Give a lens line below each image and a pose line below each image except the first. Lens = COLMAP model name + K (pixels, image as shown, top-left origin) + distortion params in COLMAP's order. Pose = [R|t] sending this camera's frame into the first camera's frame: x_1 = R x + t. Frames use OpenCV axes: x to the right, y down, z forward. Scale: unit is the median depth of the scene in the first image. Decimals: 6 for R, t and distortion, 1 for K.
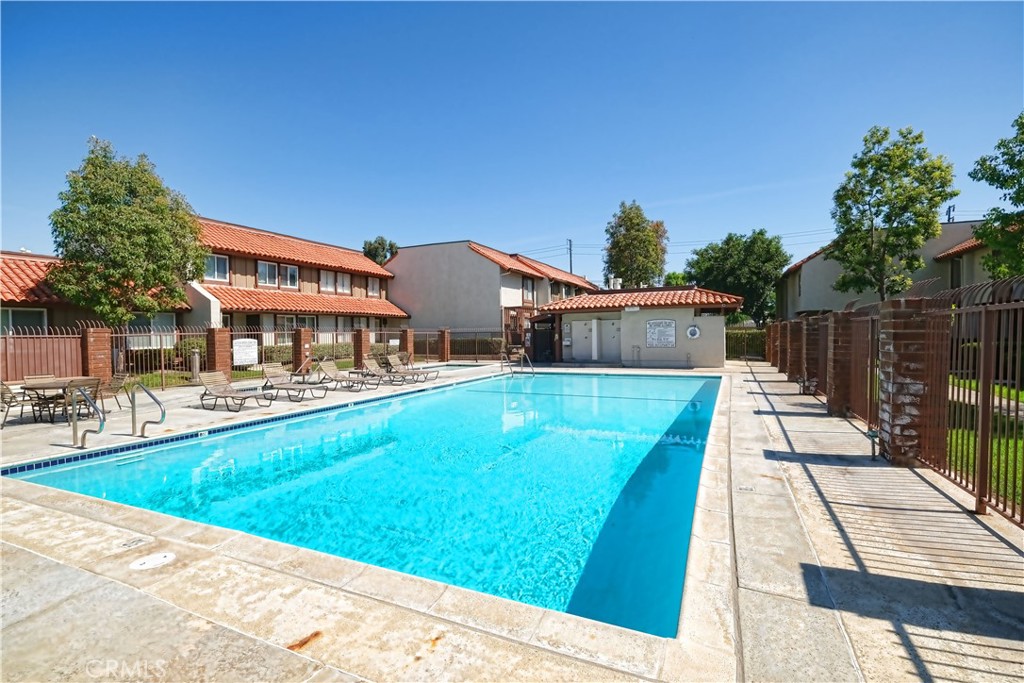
lens RADIAL K [[471.3, 0, 513.0], [0, 471.3, 347.0], [0, 0, 1]] dist [-0.004120, 0.000598]
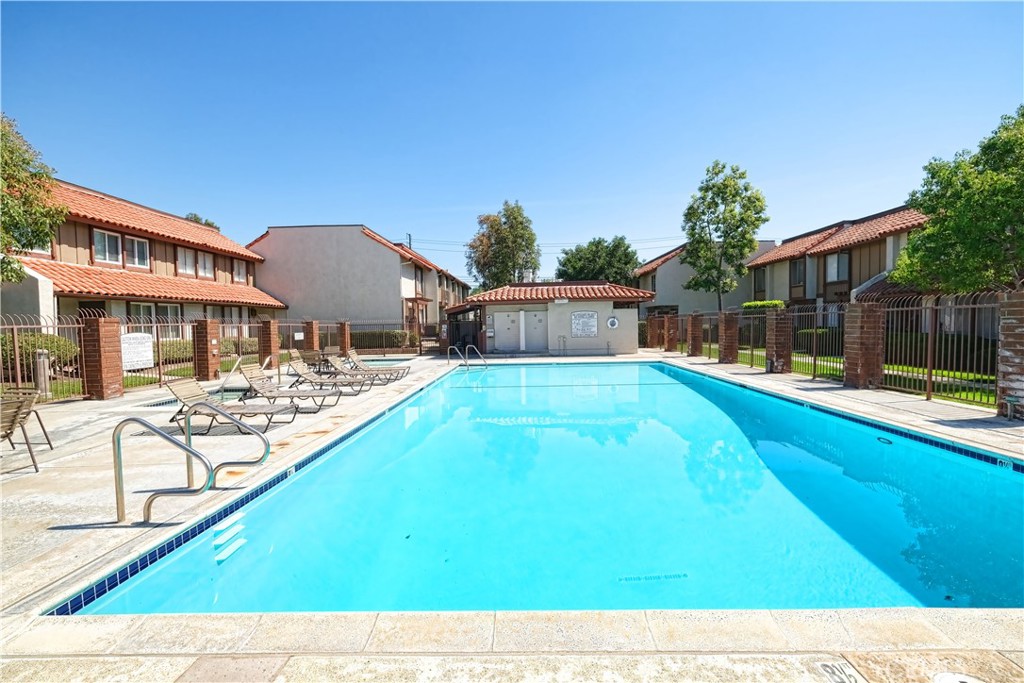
lens RADIAL K [[446.5, 0, 513.6], [0, 446.5, 342.5], [0, 0, 1]] dist [-0.001805, -0.000272]
pose [[0.920200, -0.020277, 0.390923, -0.201664], [0.017390, 0.999789, 0.010926, -0.000375], [-0.391062, -0.003256, 0.920359, 0.093634]]
